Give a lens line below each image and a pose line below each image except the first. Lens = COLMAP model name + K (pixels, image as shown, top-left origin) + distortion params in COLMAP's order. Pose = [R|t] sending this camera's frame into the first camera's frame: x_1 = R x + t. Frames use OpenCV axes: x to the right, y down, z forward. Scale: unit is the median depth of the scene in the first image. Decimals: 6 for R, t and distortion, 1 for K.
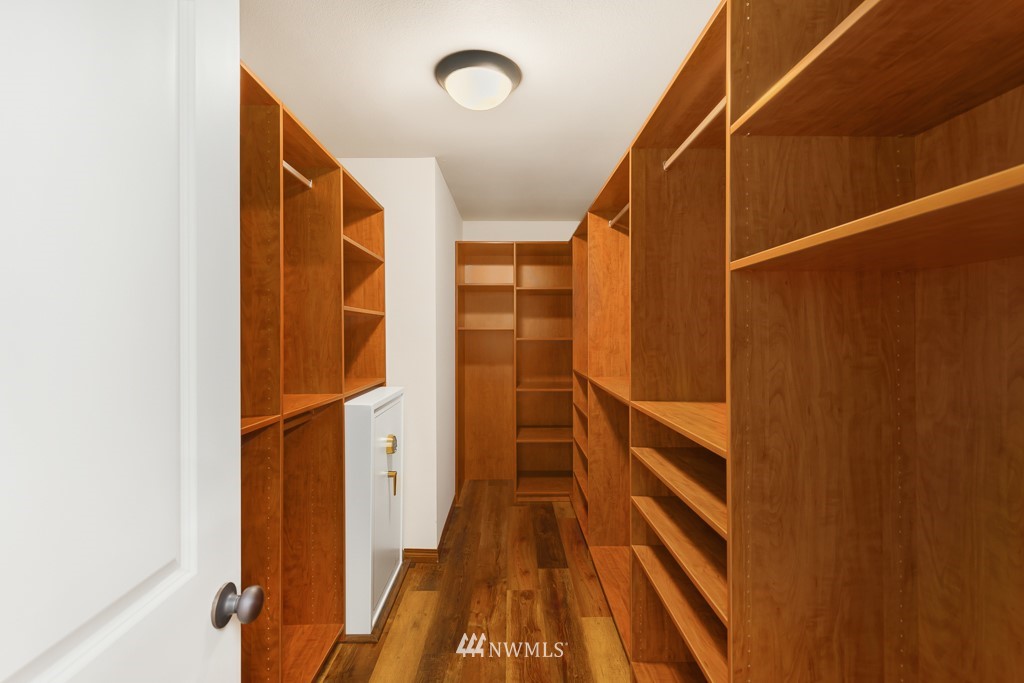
lens RADIAL K [[464.6, 0, 512.8], [0, 464.6, 336.3], [0, 0, 1]] dist [0.005697, -0.000007]
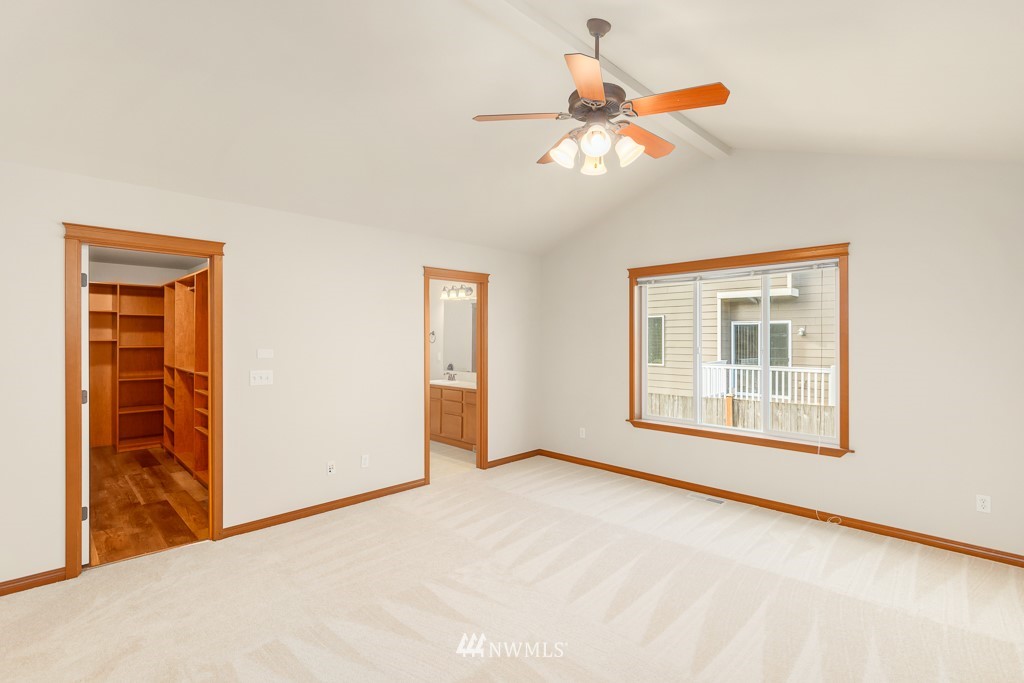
lens RADIAL K [[486.0, 0, 514.1], [0, 486.0, 338.5], [0, 0, 1]] dist [0.000413, -0.000013]
pose [[0.719277, 0.007313, 0.694685, -0.181011], [-0.000474, 0.999950, -0.010037, -0.006507], [-0.694723, 0.006890, 0.719244, -1.138099]]
